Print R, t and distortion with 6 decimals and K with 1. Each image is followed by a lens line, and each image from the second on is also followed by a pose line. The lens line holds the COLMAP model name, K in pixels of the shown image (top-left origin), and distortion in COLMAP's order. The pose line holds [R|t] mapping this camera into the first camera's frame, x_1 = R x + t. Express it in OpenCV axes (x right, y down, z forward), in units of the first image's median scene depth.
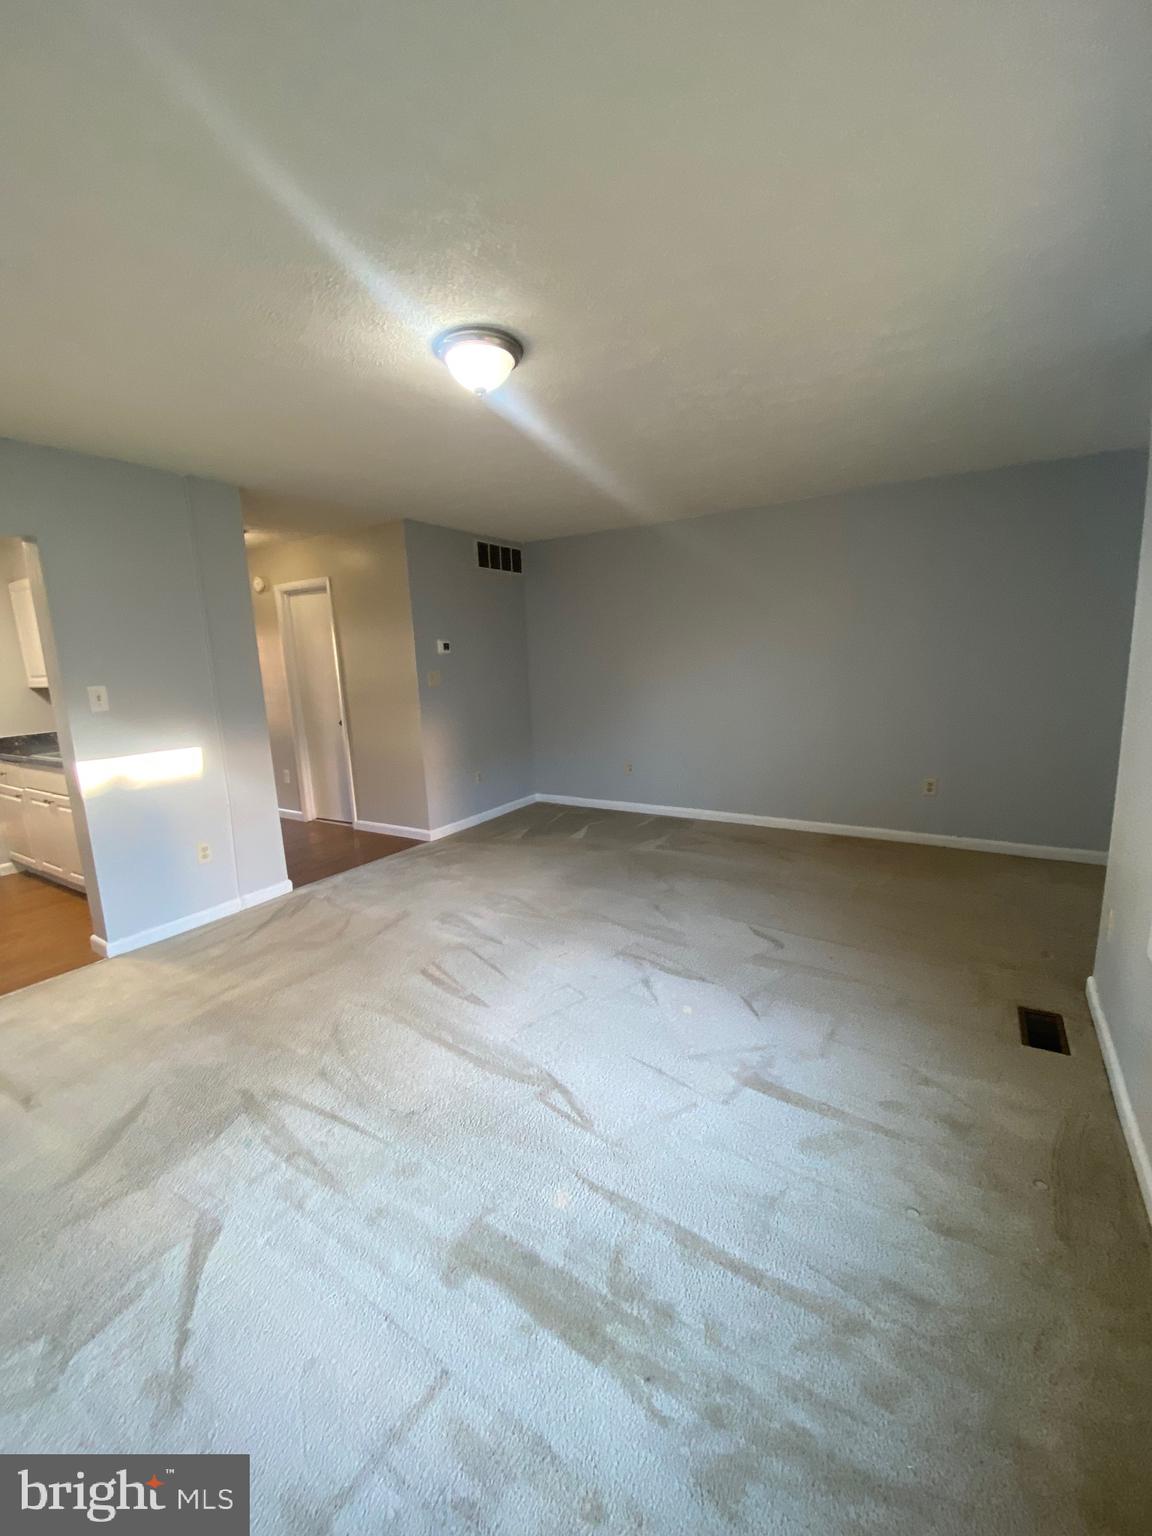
lens RADIAL K [[621.3, 0, 579.9], [0, 621.3, 773.1], [0, 0, 1]] dist [0.025958, -0.021088]
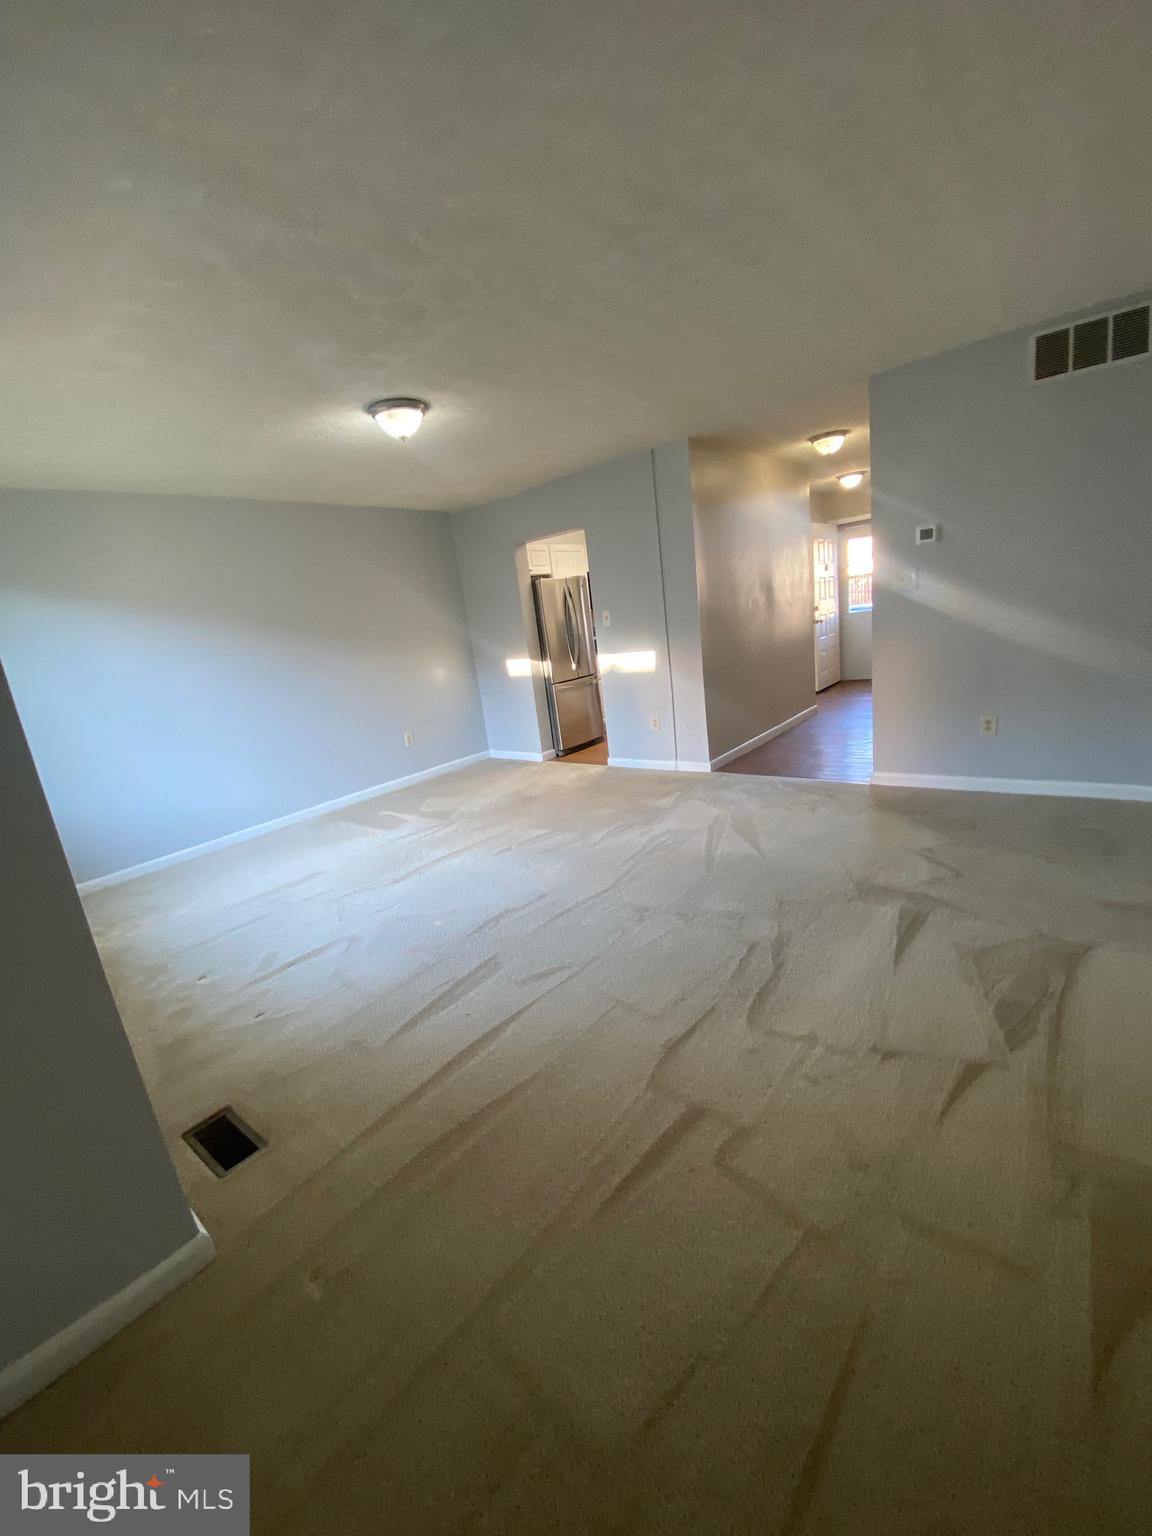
lens RADIAL K [[615.6, 0, 576.0], [0, 615.6, 768.0], [0, 0, 1]] dist [0.025011, -0.023339]
pose [[-0.114033, 0.284785, -0.951785, 0.934287], [-0.048104, 0.955328, 0.291608, -0.206855], [0.992312, 0.079038, -0.095240, 1.063880]]
